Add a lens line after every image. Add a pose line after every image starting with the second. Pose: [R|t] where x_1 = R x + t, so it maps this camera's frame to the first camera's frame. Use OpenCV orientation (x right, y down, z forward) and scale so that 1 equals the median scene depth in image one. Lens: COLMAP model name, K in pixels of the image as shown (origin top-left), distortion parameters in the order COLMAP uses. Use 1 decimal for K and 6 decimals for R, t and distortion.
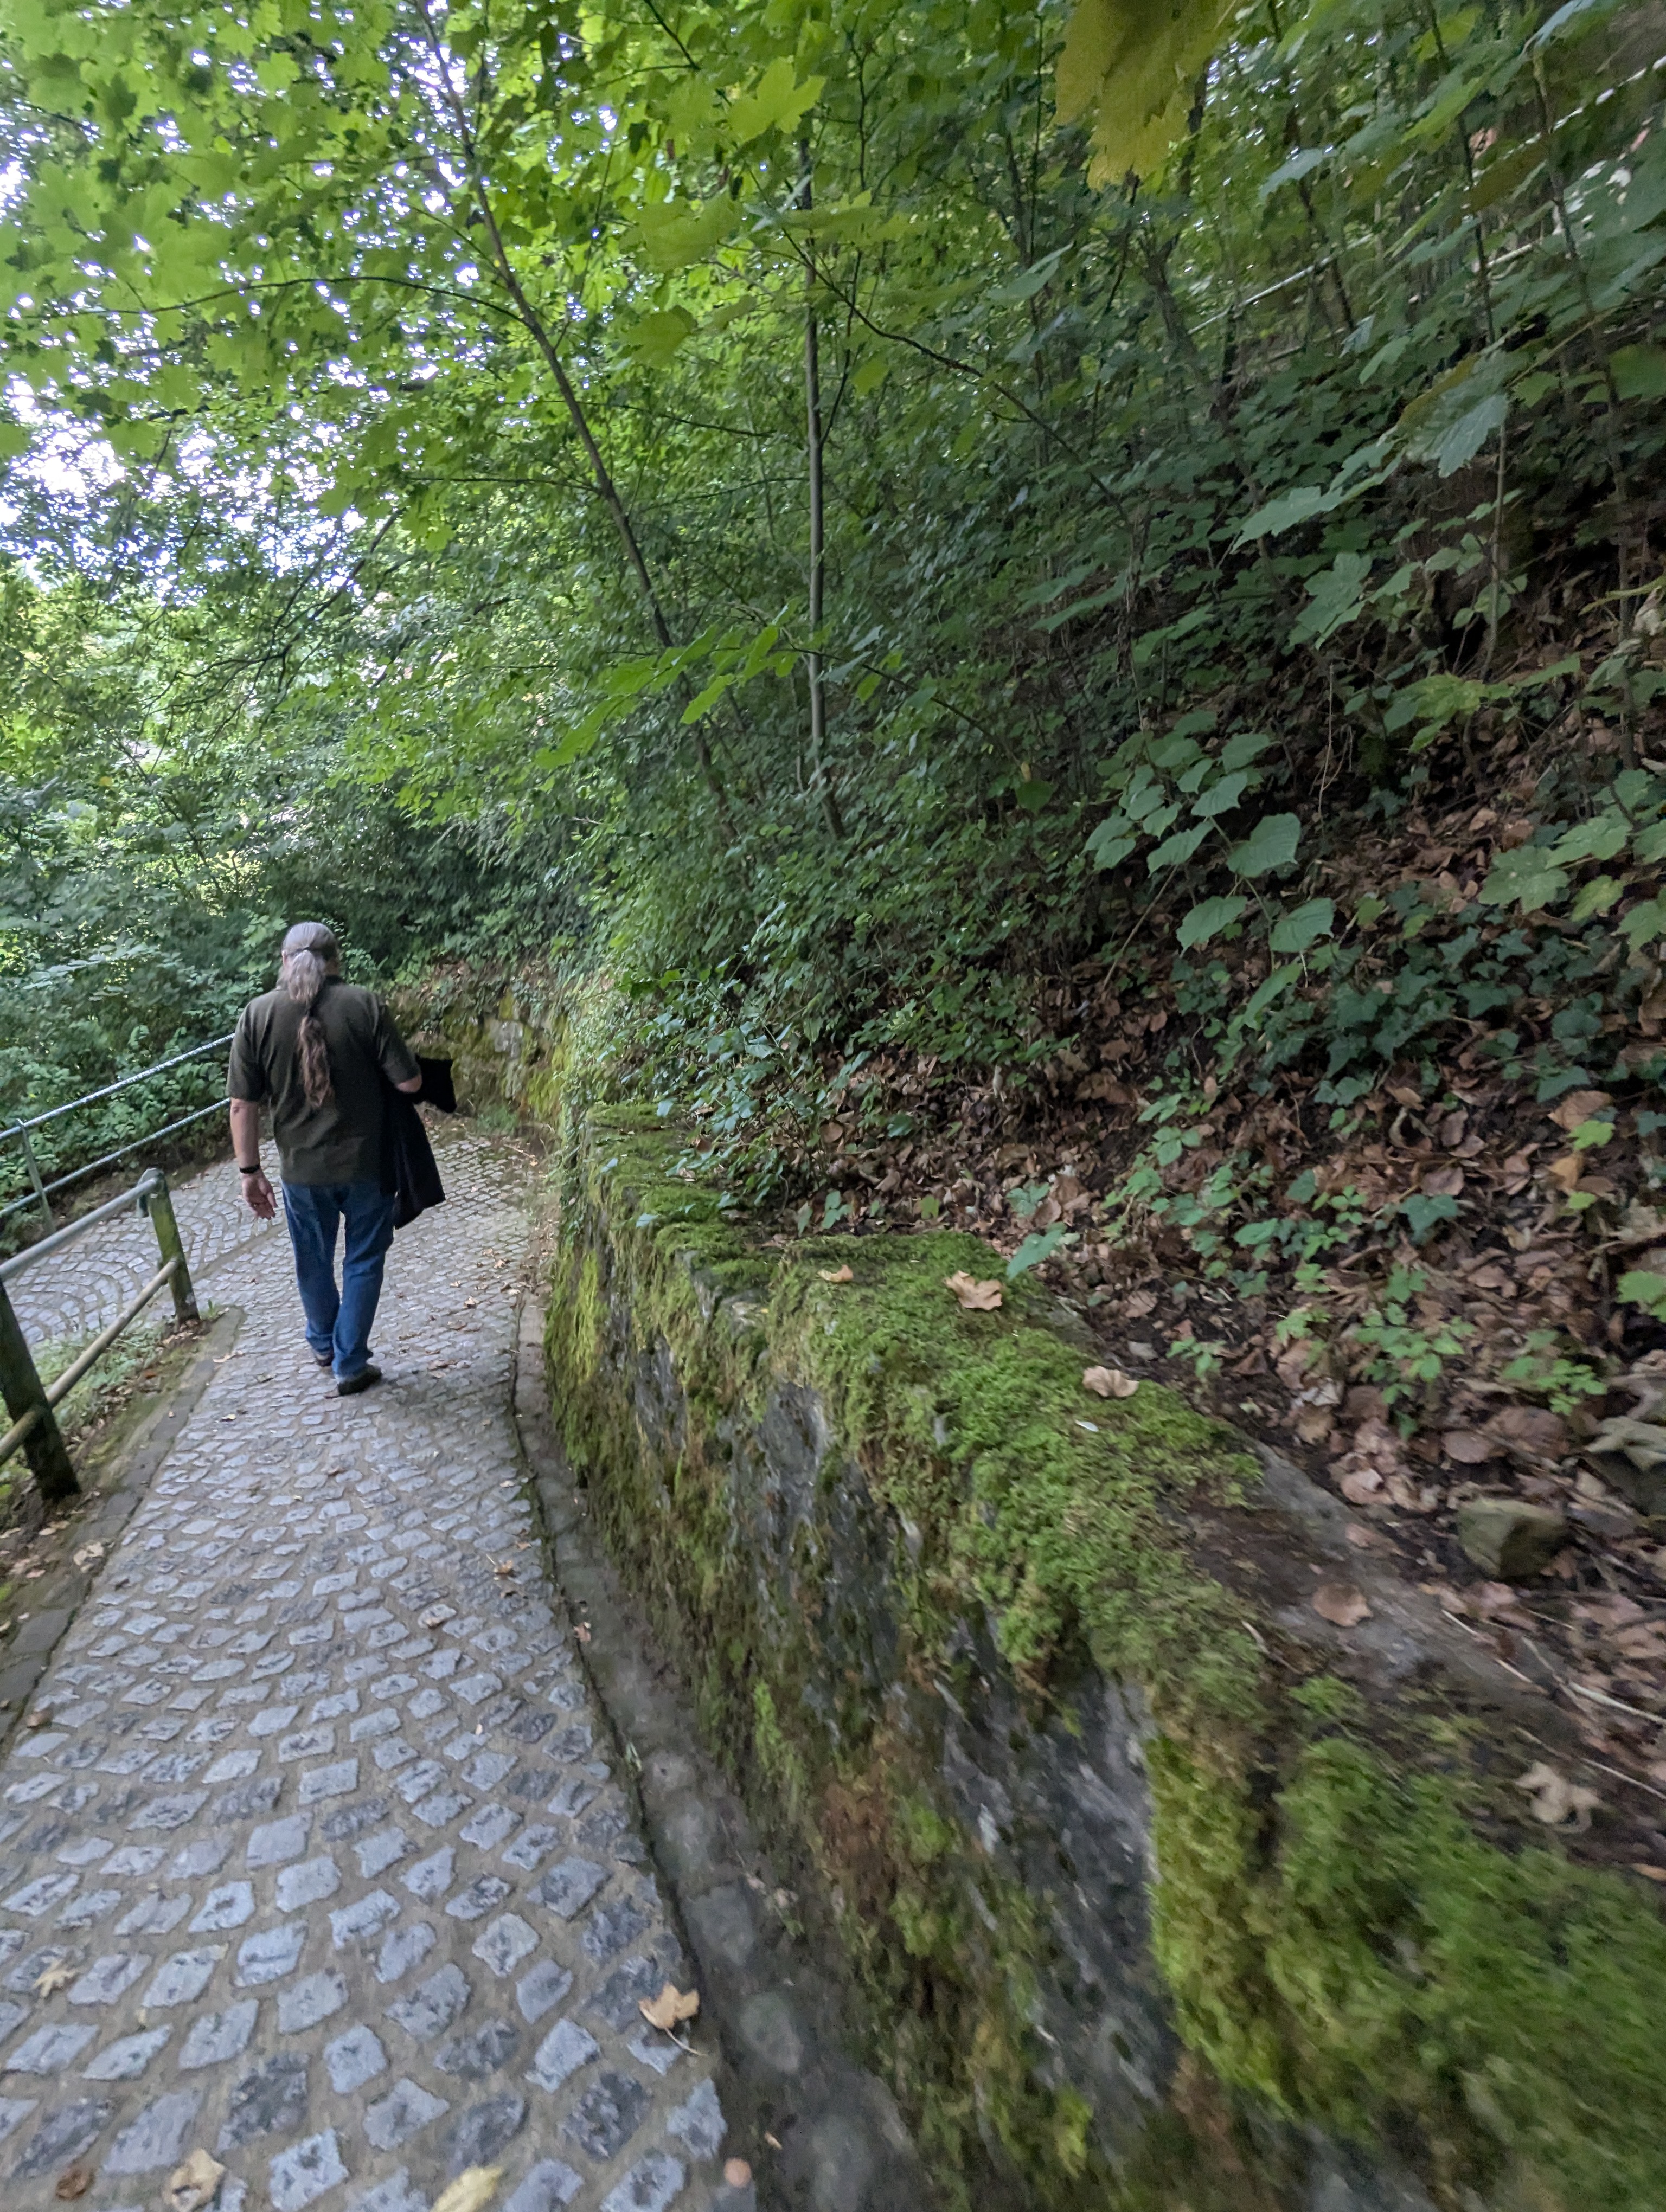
lens RADIAL K [[1054.1, 0, 833.0], [0, 1054.1, 1106.0], [0, 0, 1]] dist [-0.003161, -0.000047]
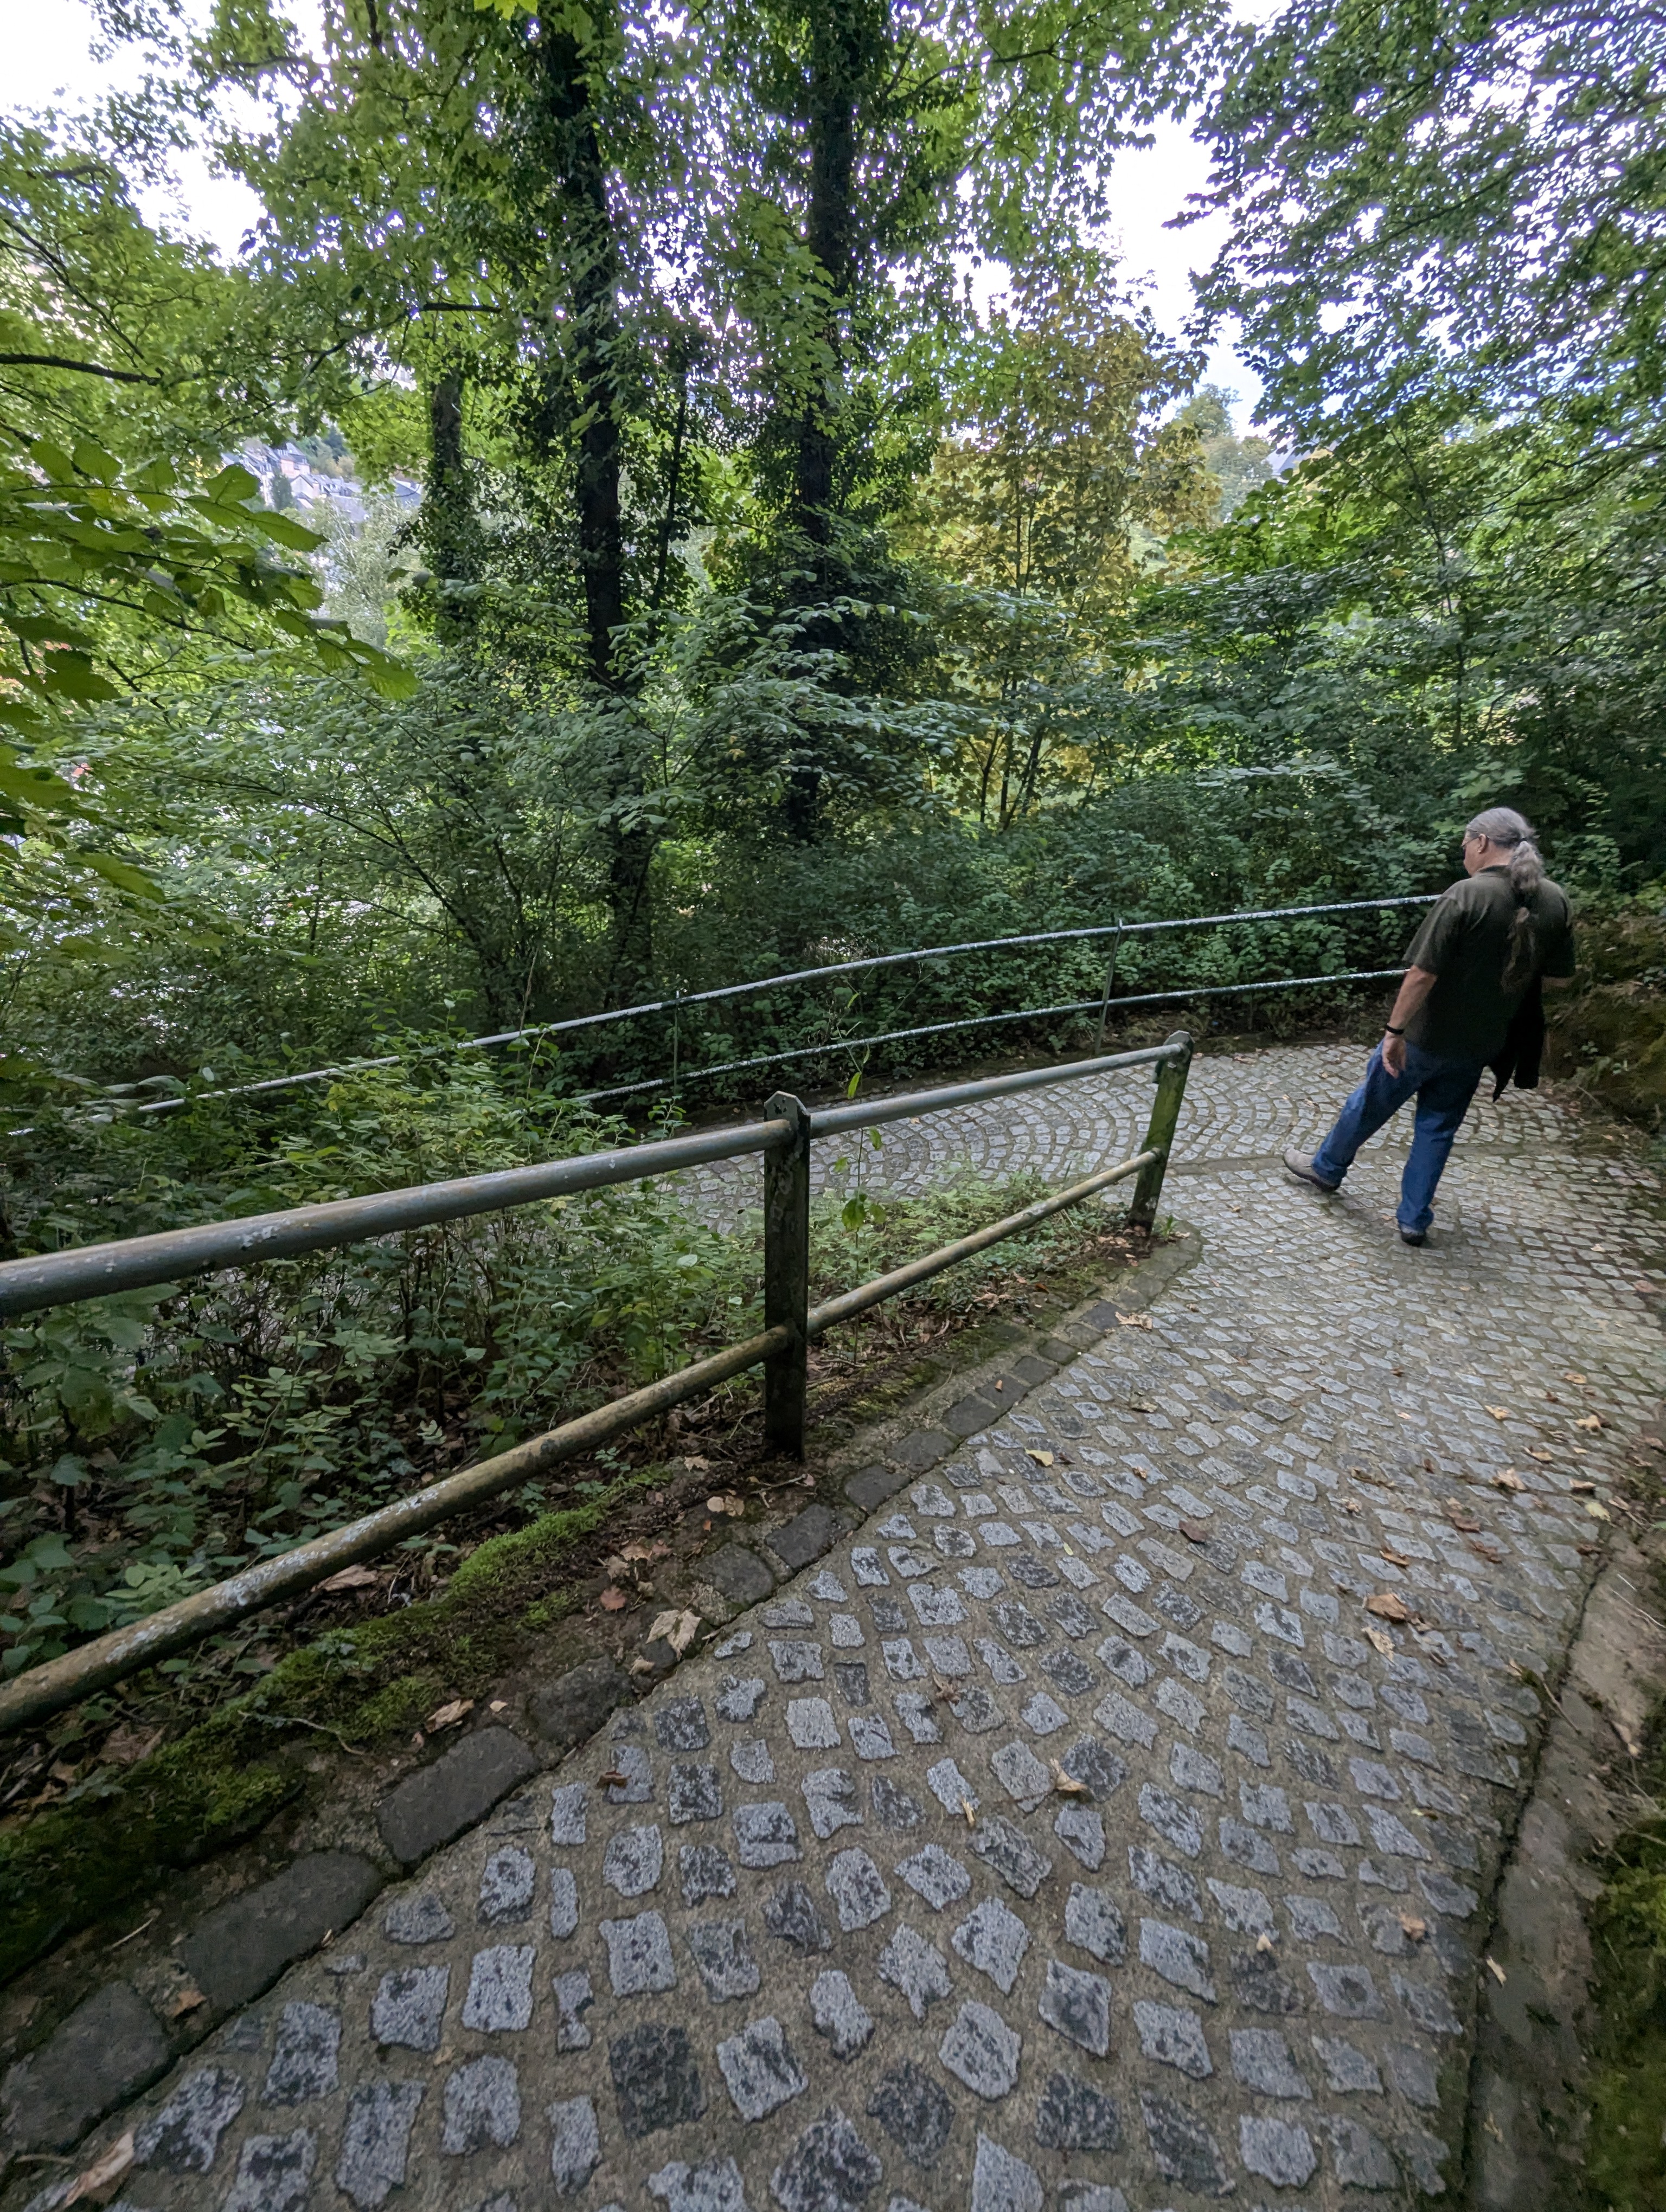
lens RADIAL K [[1054.1, 0, 833.0], [0, 1054.1, 1106.0], [0, 0, 1]] dist [-0.003161, -0.000047]
pose [[0.495861, 0.432942, -0.752784, -0.175835], [-0.351622, 0.892719, 0.281807, -0.015438], [0.794030, 0.124958, 0.594896, 0.345876]]
